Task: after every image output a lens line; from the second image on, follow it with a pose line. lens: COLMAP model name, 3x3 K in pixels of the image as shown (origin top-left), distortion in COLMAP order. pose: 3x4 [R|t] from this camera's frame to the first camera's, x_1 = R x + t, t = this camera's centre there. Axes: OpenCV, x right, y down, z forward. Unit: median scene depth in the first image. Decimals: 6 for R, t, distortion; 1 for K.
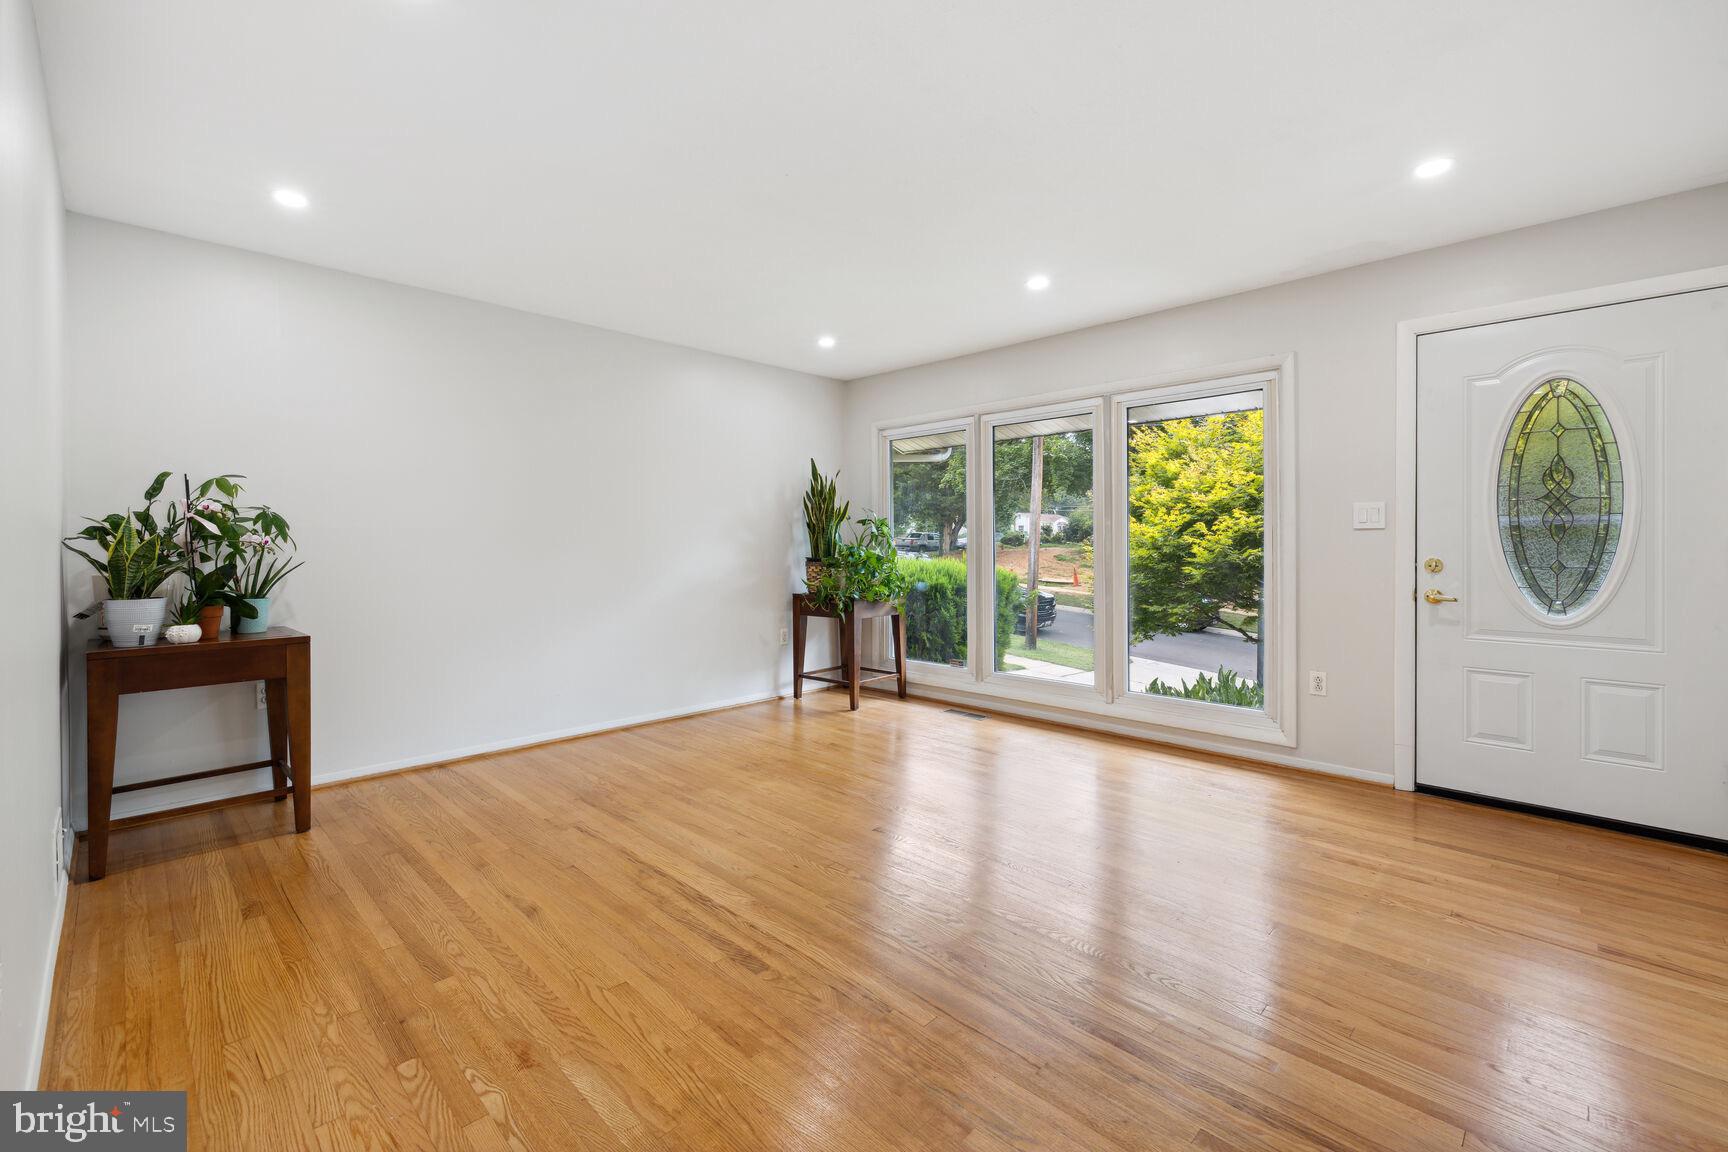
lens RADIAL K [[744.4, 0, 843.9], [0, 744.4, 542.0], [0, 0, 1]] dist [0.000640, -0.000917]
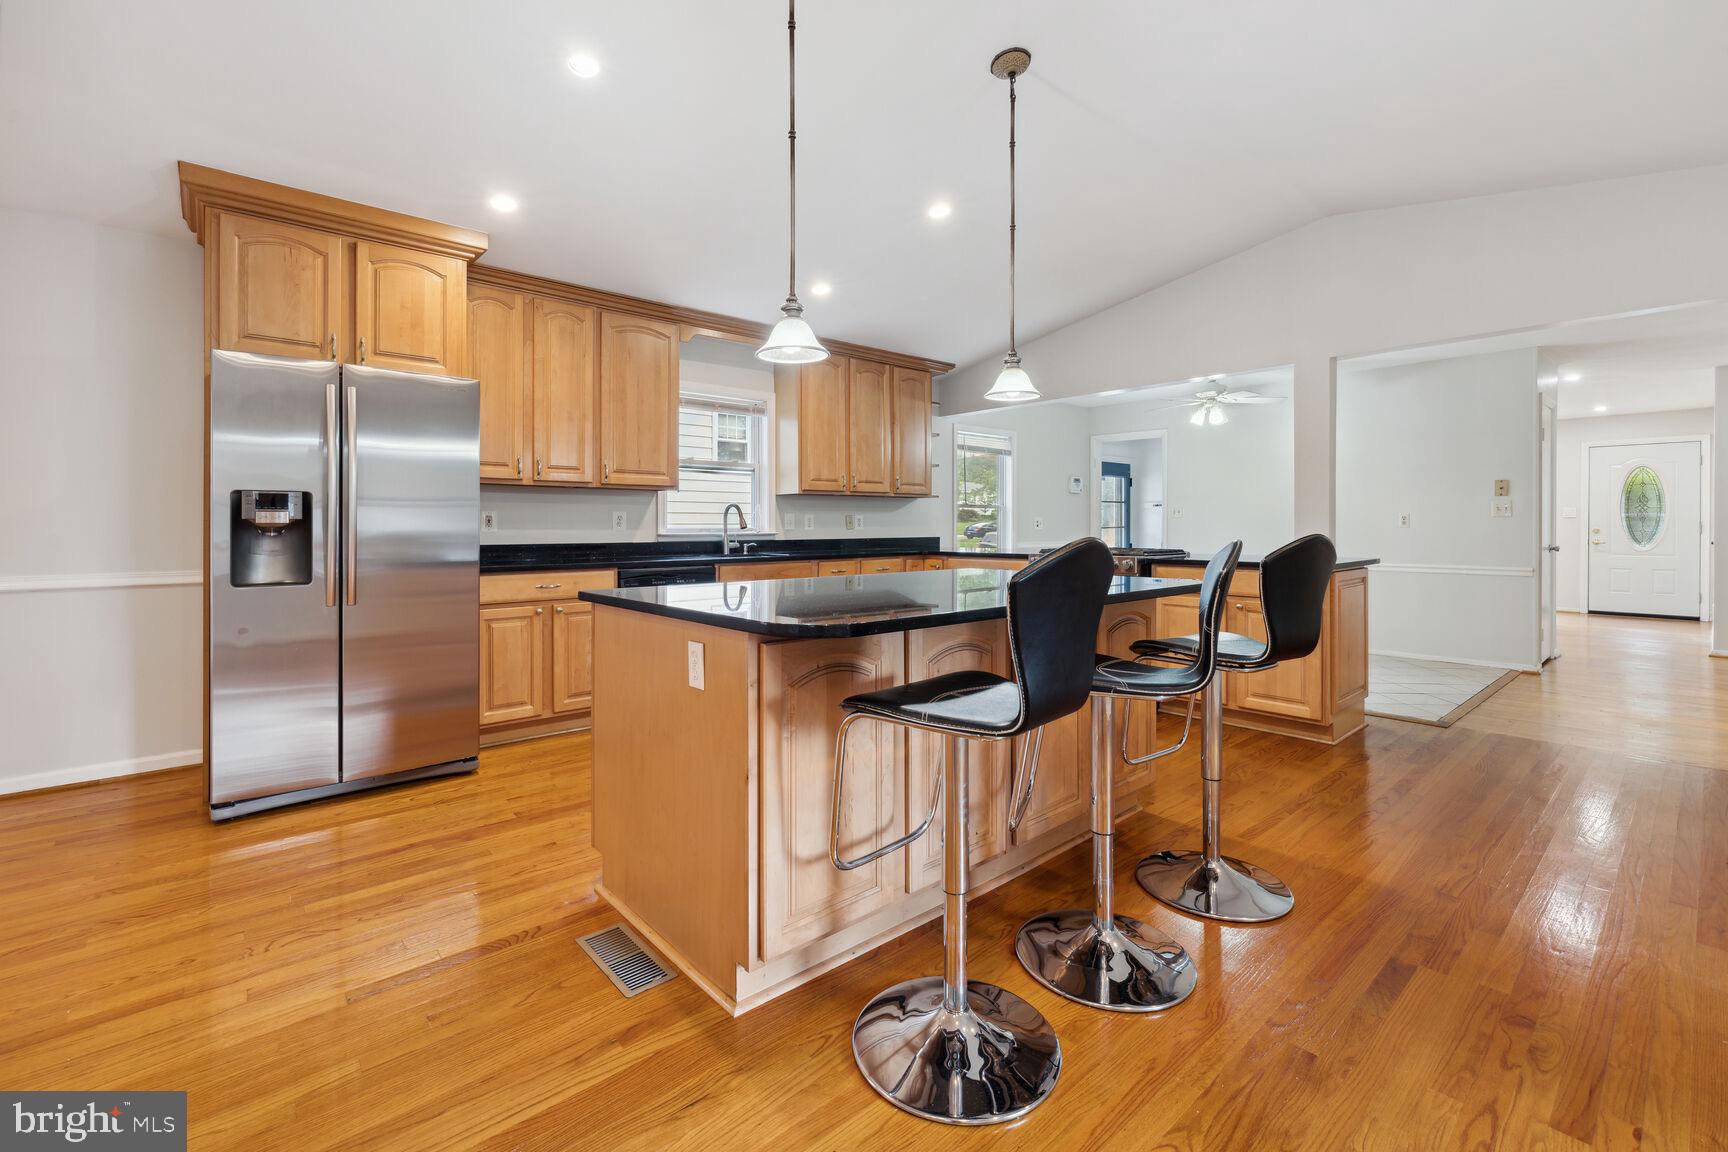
lens RADIAL K [[744.4, 0, 859.6], [0, 744.4, 534.4], [0, 0, 1]] dist [0.000640, -0.000917]
pose [[0.997764, -0.001016, -0.066828, -1.792084], [0.001426, 0.999980, 0.006085, 0.023290], [0.066820, -0.006166, 0.997746, -1.984991]]
